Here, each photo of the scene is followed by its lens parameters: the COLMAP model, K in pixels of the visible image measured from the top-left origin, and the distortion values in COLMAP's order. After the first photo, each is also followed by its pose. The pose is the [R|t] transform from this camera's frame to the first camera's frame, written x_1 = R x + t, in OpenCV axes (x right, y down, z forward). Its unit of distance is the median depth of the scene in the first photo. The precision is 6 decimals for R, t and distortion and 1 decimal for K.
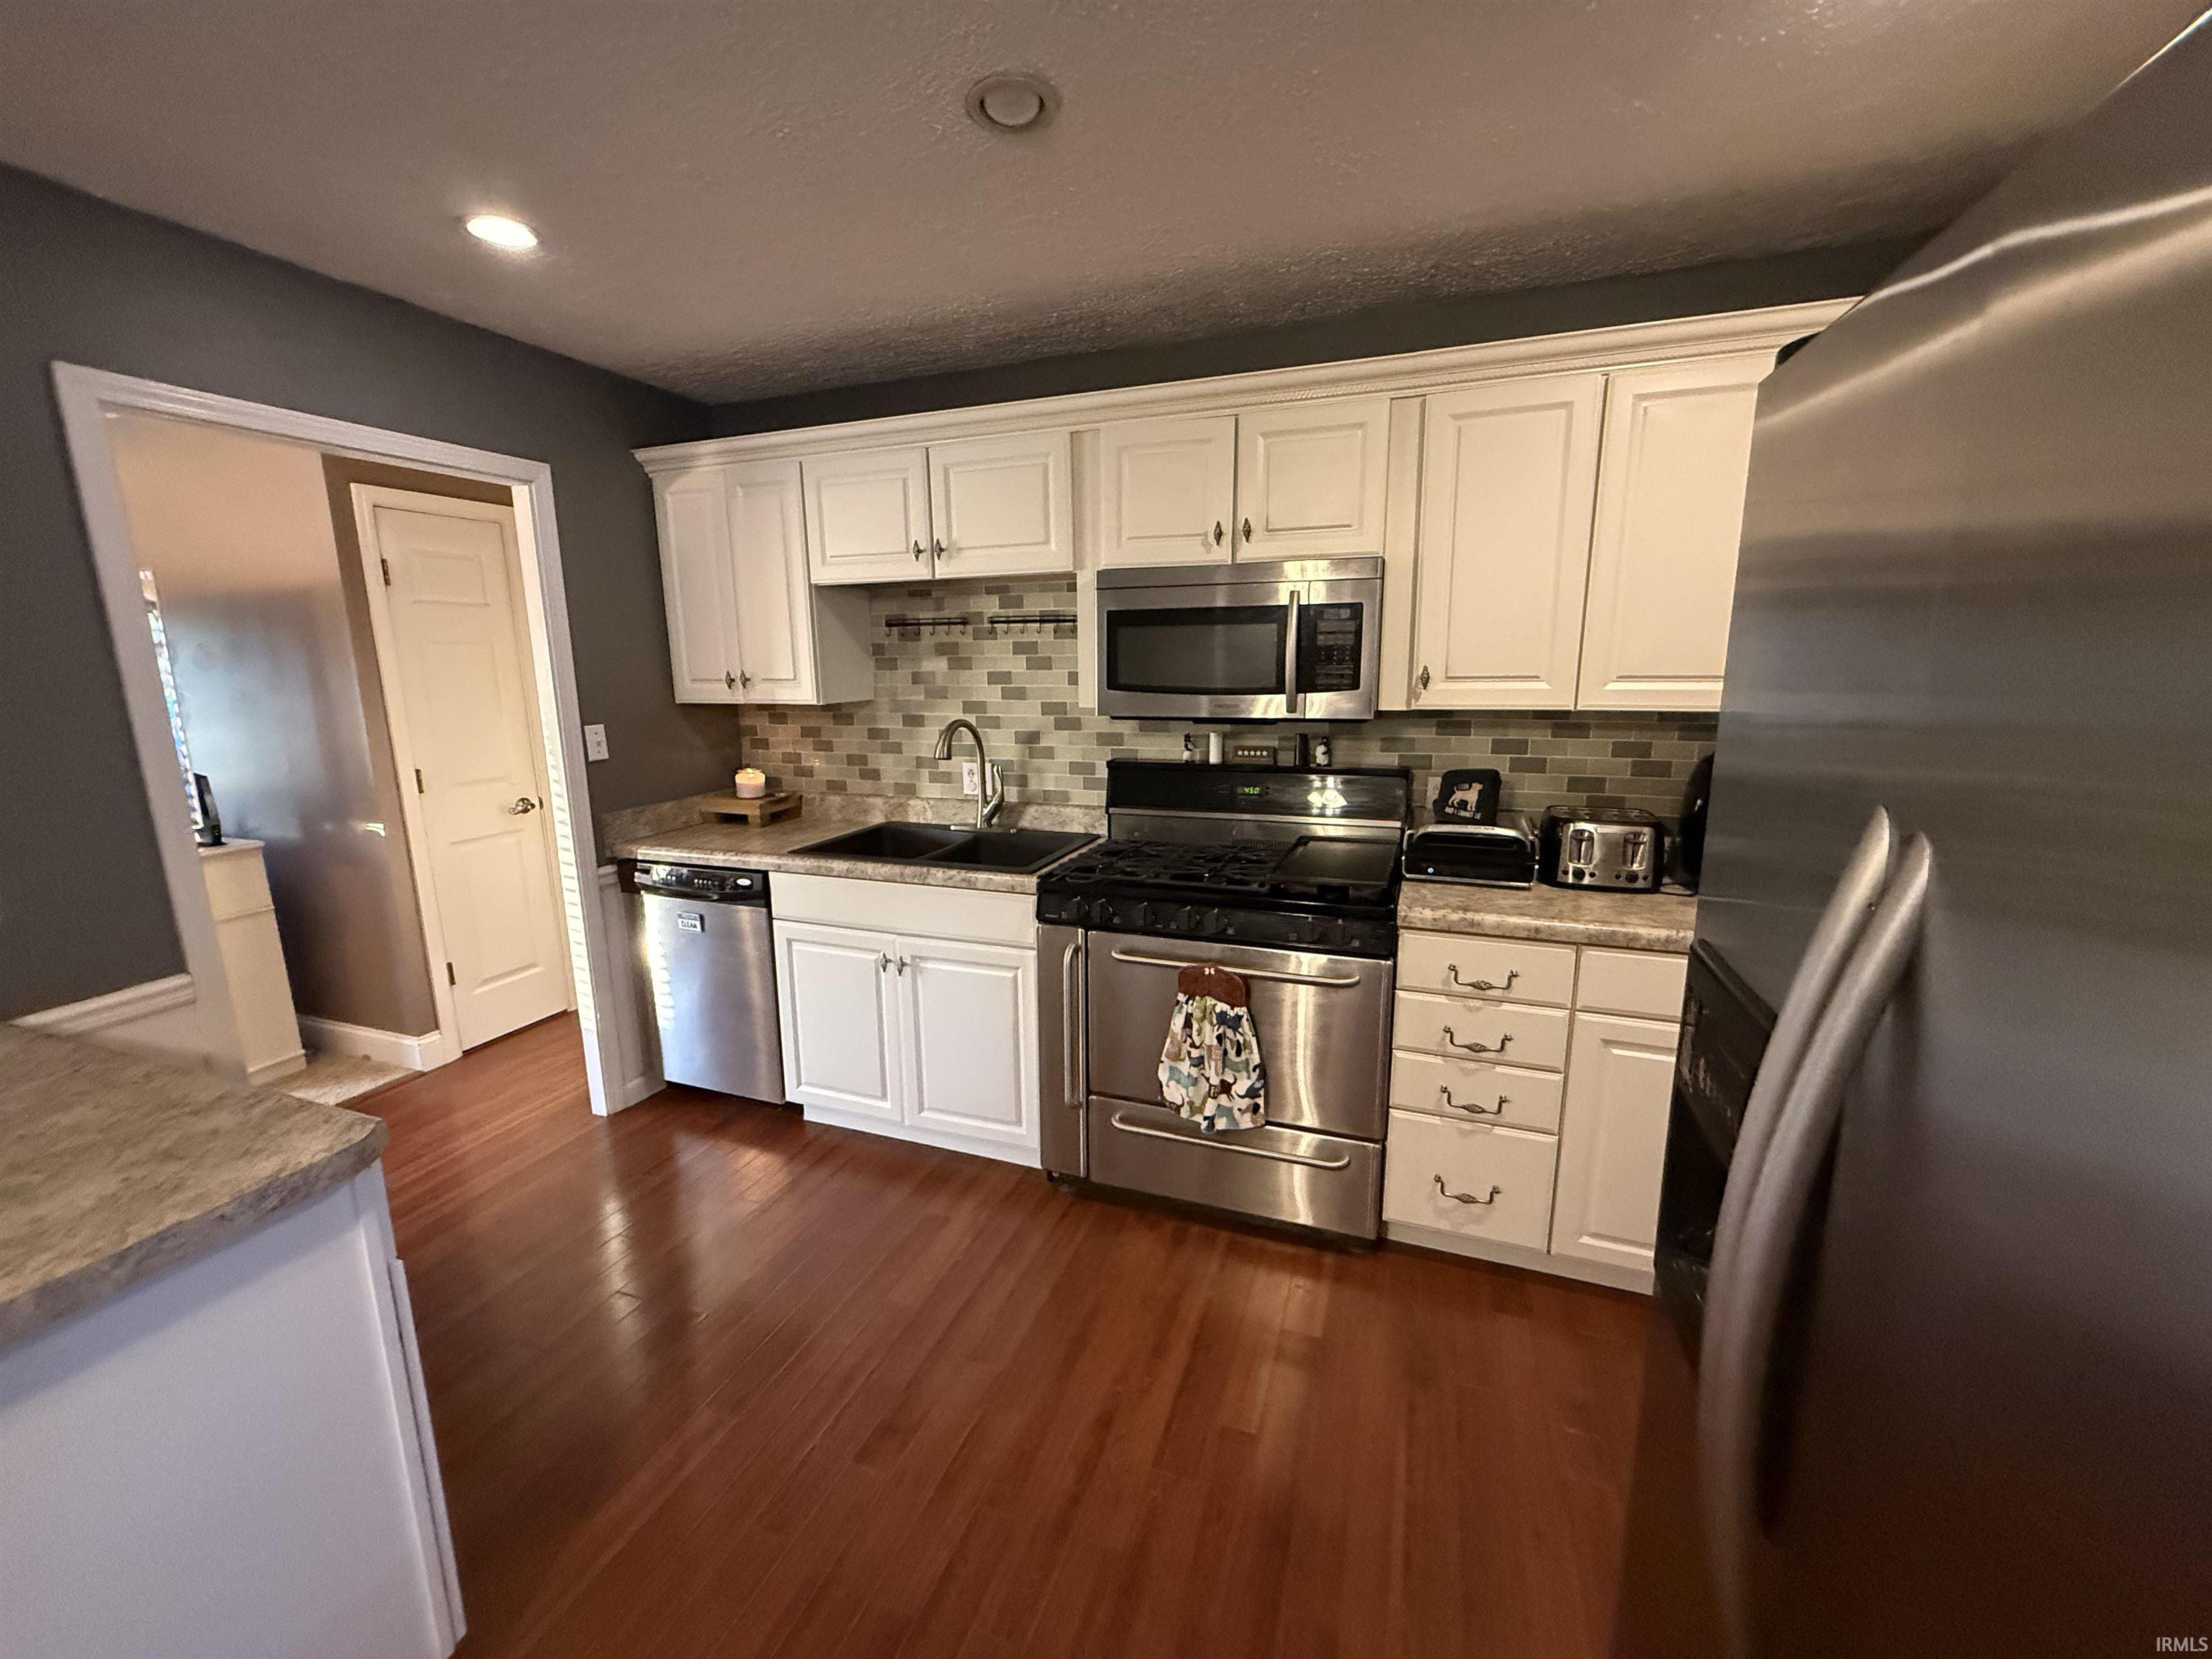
lens RADIAL K [[879.9, 0, 1094.2], [0, 879.9, 830.9], [0, 0, 1]] dist [-0.000125, -0.000046]
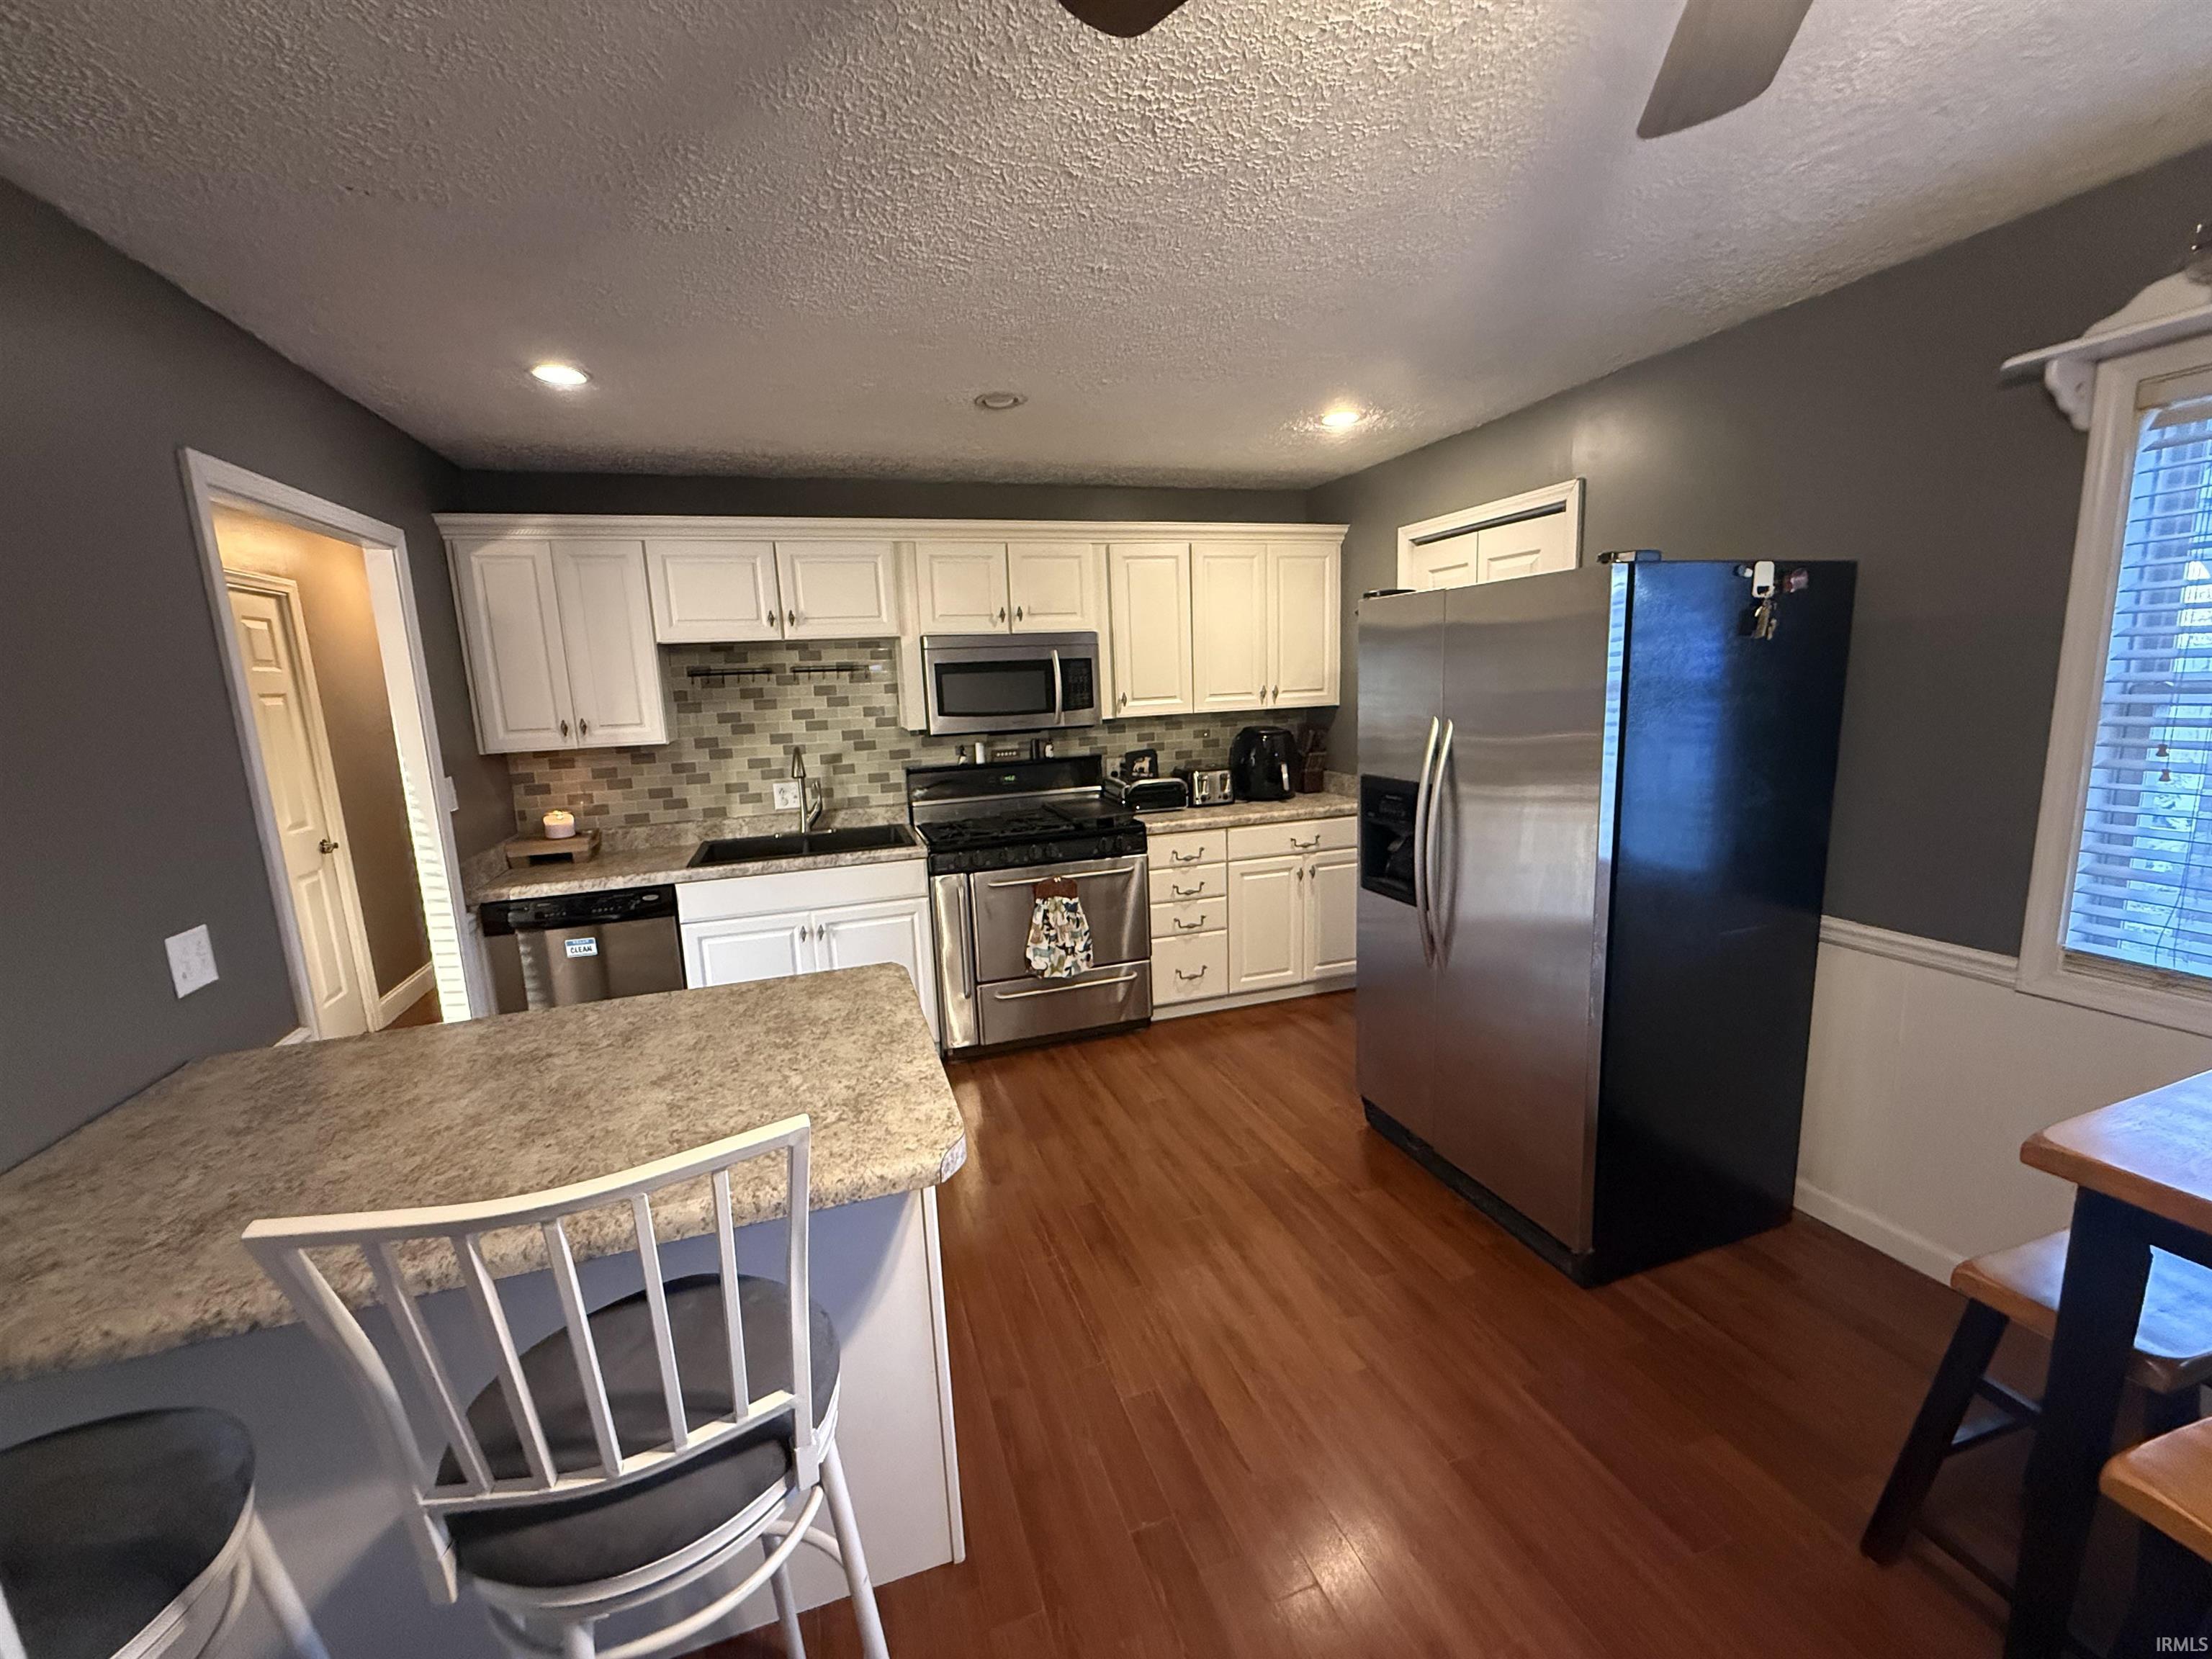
lens RADIAL K [[887.1, 0, 1098.5], [0, 887.1, 829.3], [0, 0, 1]] dist [-0.000760, -0.000047]
pose [[0.779621, -0.128230, 0.612983, -0.647988], [0.151887, 0.988305, 0.013566, 0.043325], [-0.607554, 0.082528, 0.789980, -0.294919]]
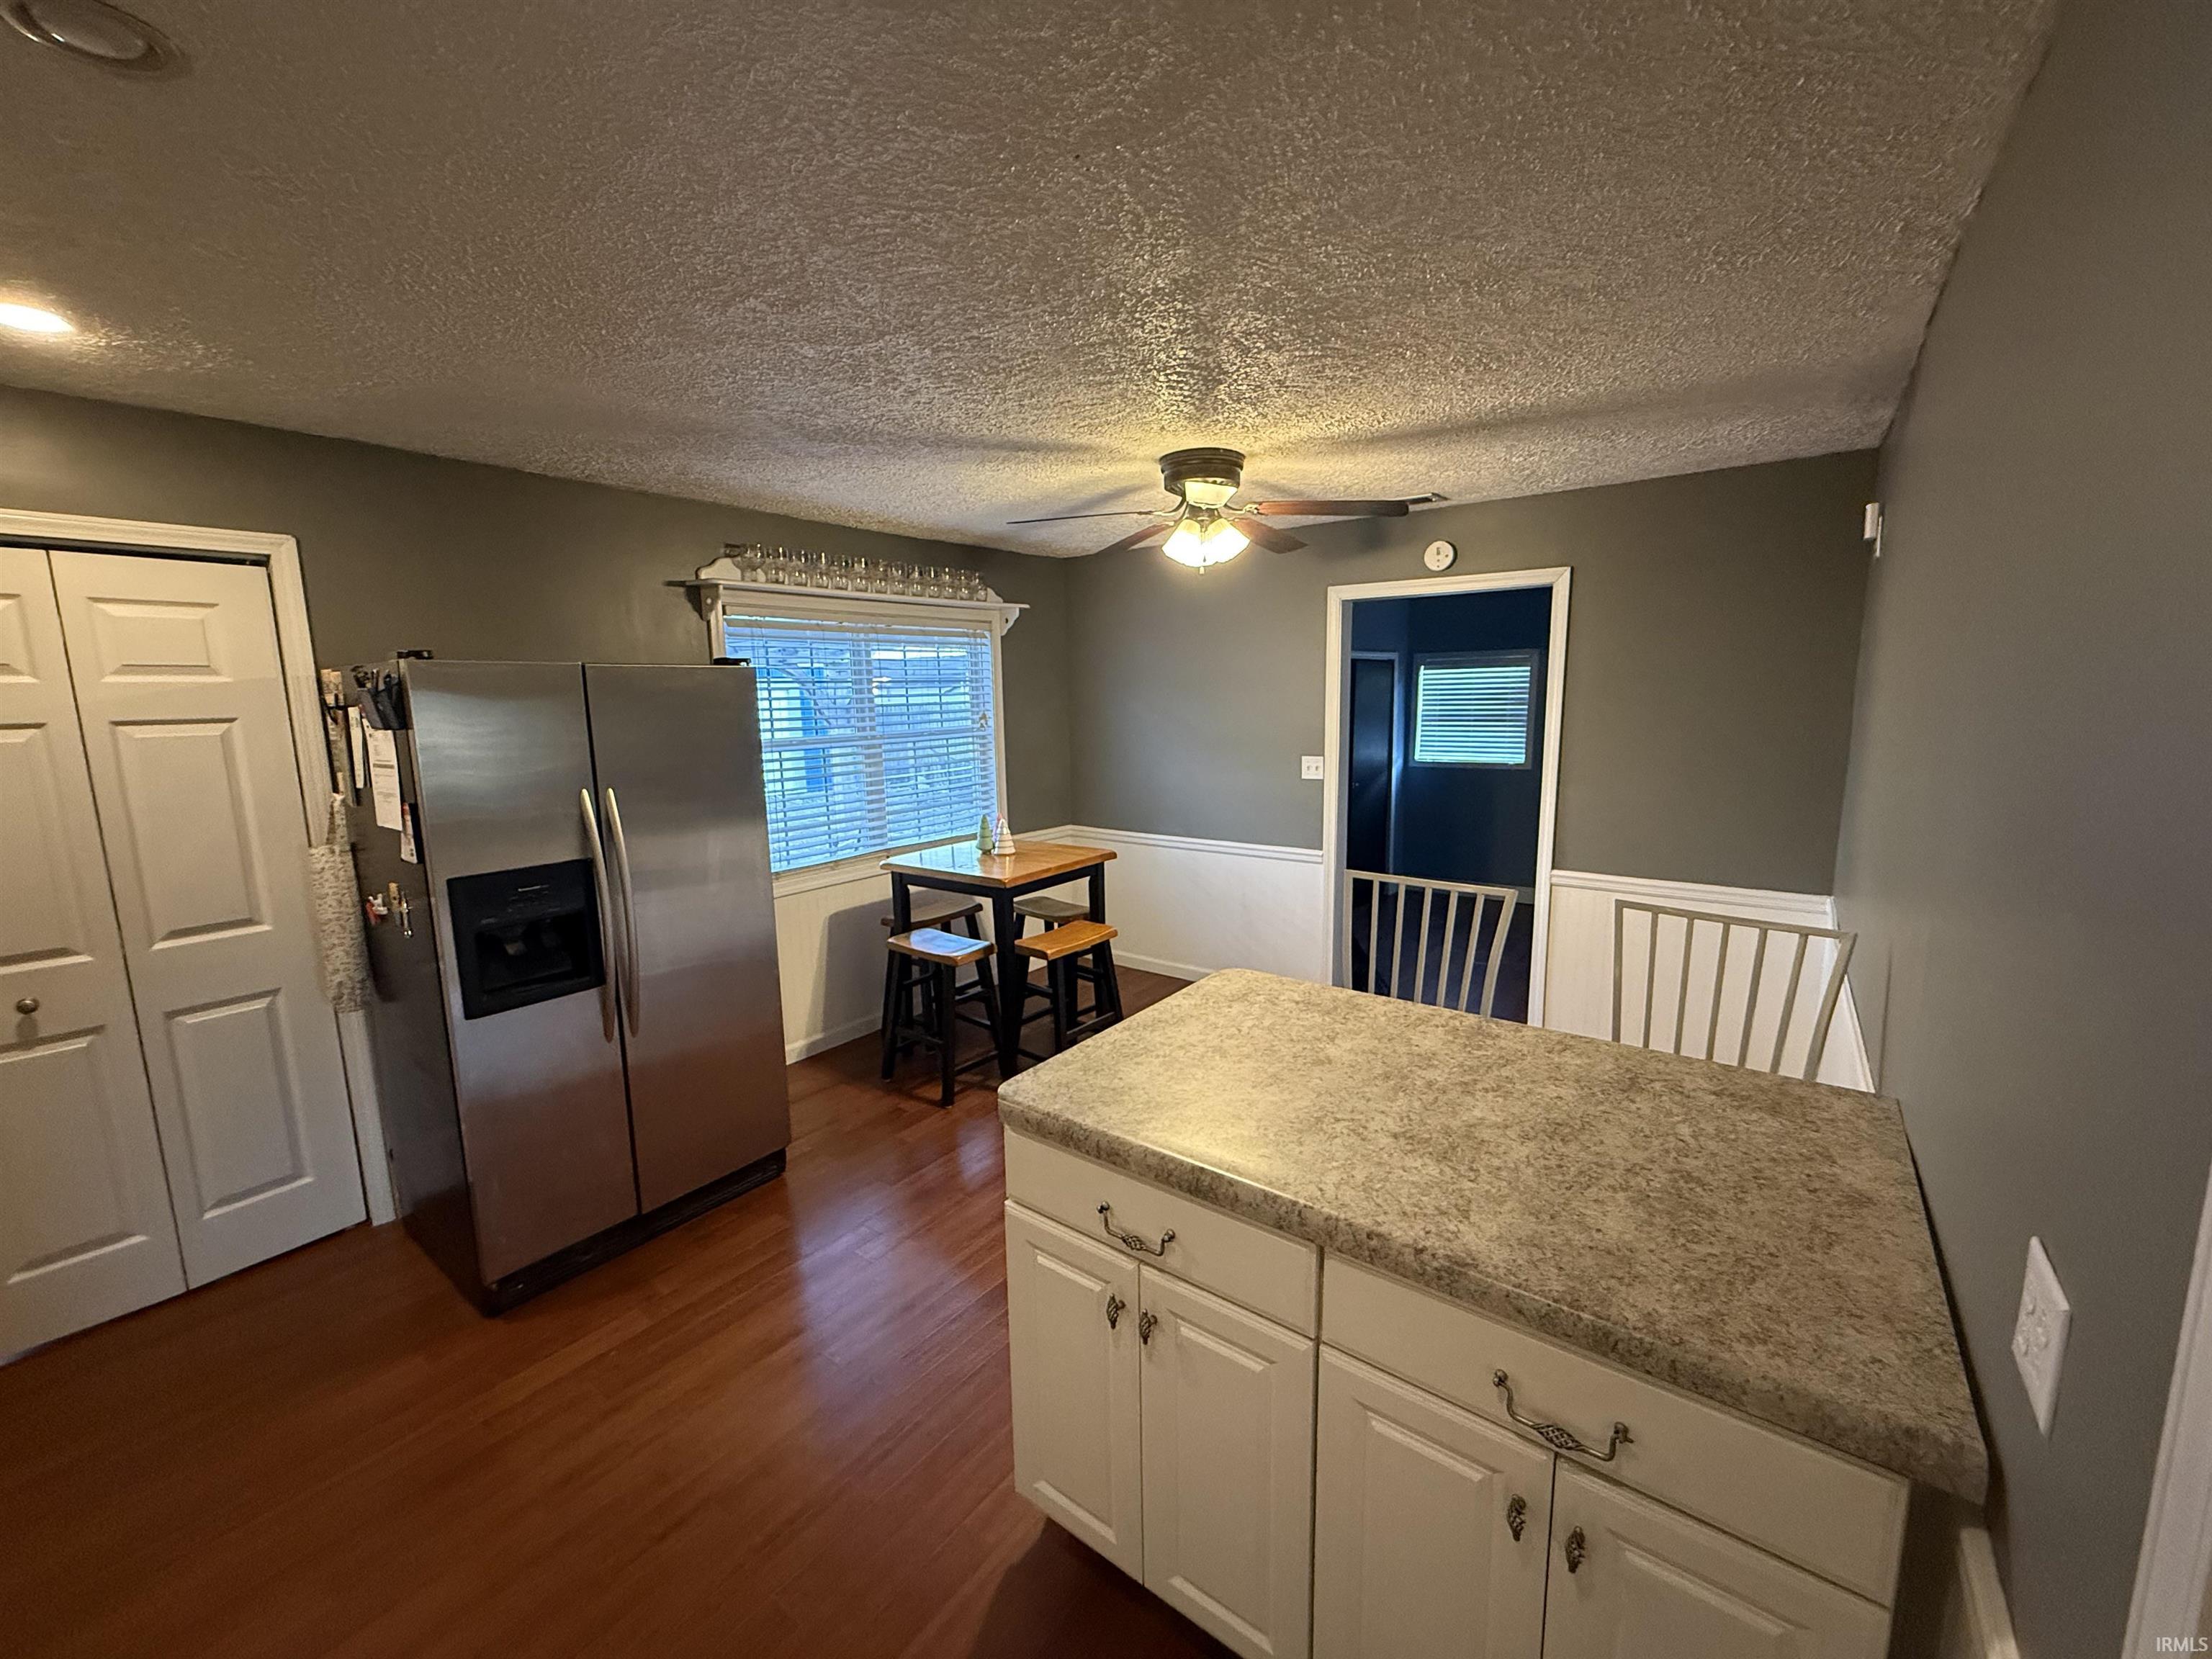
lens RADIAL K [[882.5, 0, 1103.9], [0, 882.5, 826.1], [0, 0, 1]] dist [-0.000189, 0.000282]
pose [[-0.956877, -0.014966, 0.290108, -0.573767], [0.083524, 0.942327, 0.324104, -0.214776], [-0.278227, 0.334358, -0.900441, 0.864617]]
